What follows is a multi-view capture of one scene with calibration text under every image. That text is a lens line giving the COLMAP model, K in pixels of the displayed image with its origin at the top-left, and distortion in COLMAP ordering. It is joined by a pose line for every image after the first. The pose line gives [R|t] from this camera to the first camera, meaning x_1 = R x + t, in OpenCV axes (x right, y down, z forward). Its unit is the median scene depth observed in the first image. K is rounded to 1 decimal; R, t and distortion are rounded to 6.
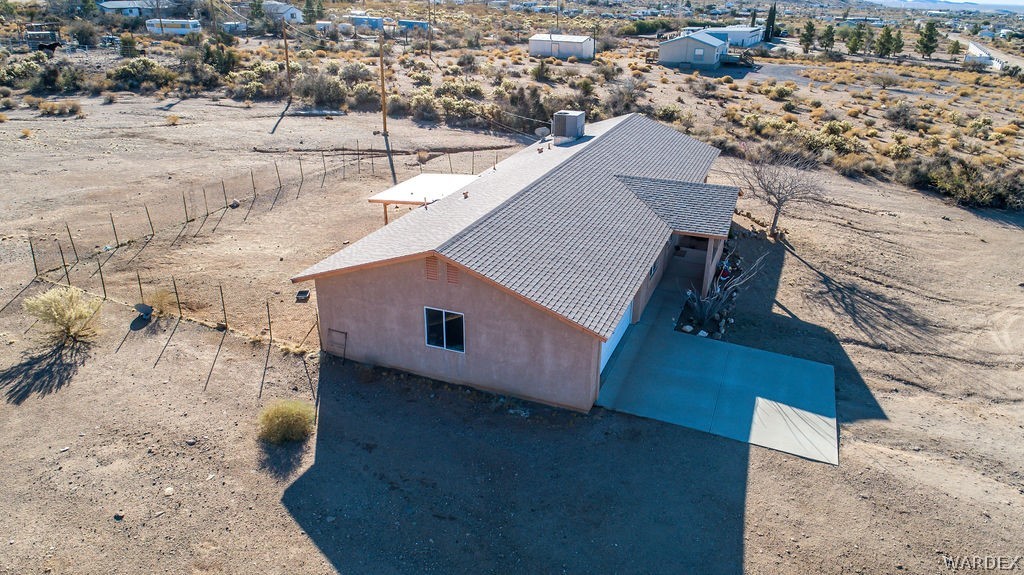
lens RADIAL K [[693.7, 0, 516.7], [0, 693.7, 286.7], [0, 0, 1]] dist [-0.010828, 0.002560]
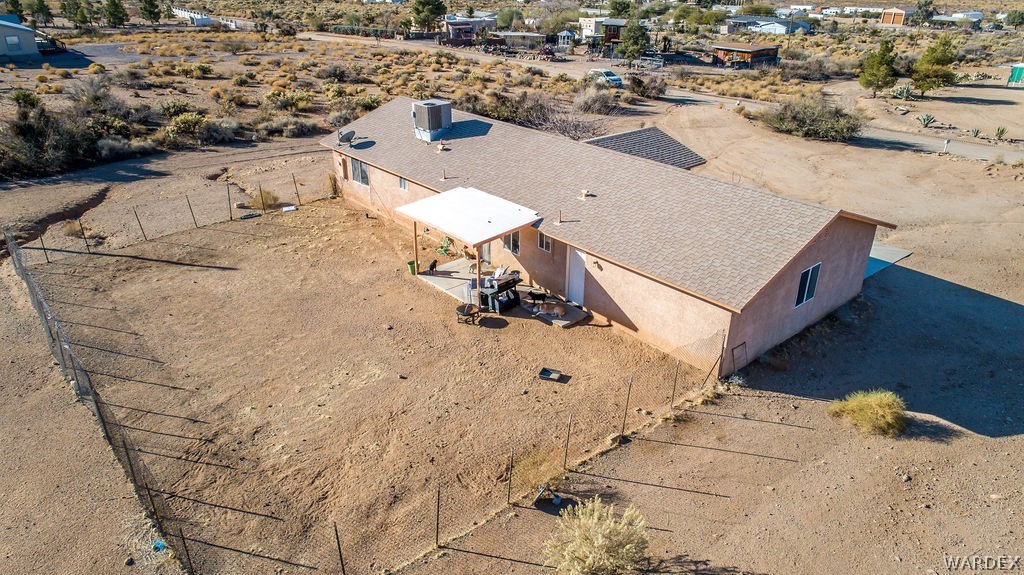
lens RADIAL K [[693.7, 0, 516.7], [0, 693.7, 286.7], [0, 0, 1]] dist [-0.010828, 0.002560]
pose [[0.458773, -0.391717, 0.797549, -0.955917], [0.357391, 0.903124, 0.237989, -0.290271], [-0.813510, 0.175854, 0.554325, 0.621060]]
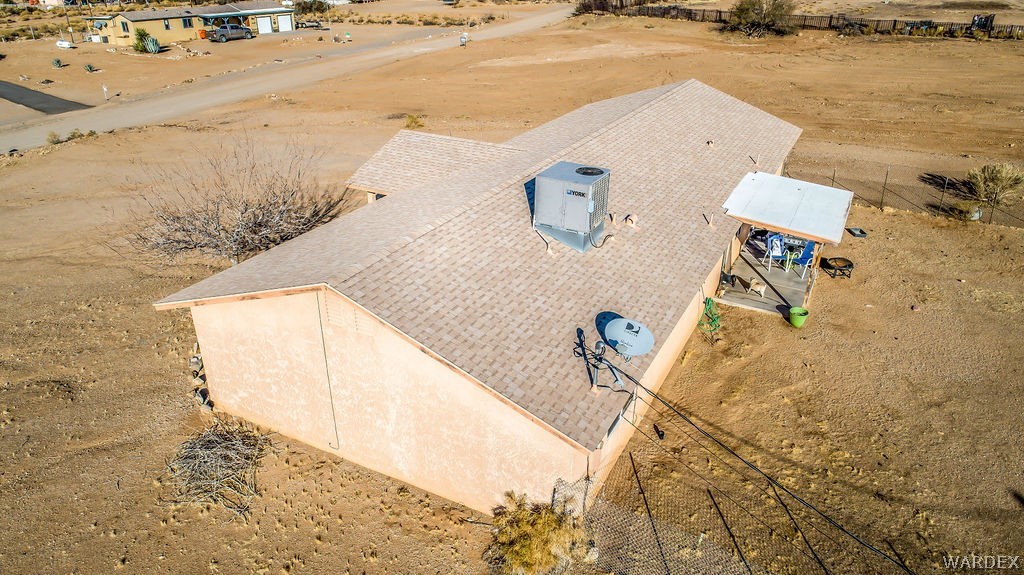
lens RADIAL K [[693.7, 0, 516.7], [0, 693.7, 286.7], [0, 0, 1]] dist [-0.010828, 0.002560]
pose [[-0.993049, -0.072761, 0.092514, 0.092521], [0.024493, 0.641062, 0.767098, -0.754196], [-0.115123, 0.764032, -0.634824, 1.857024]]
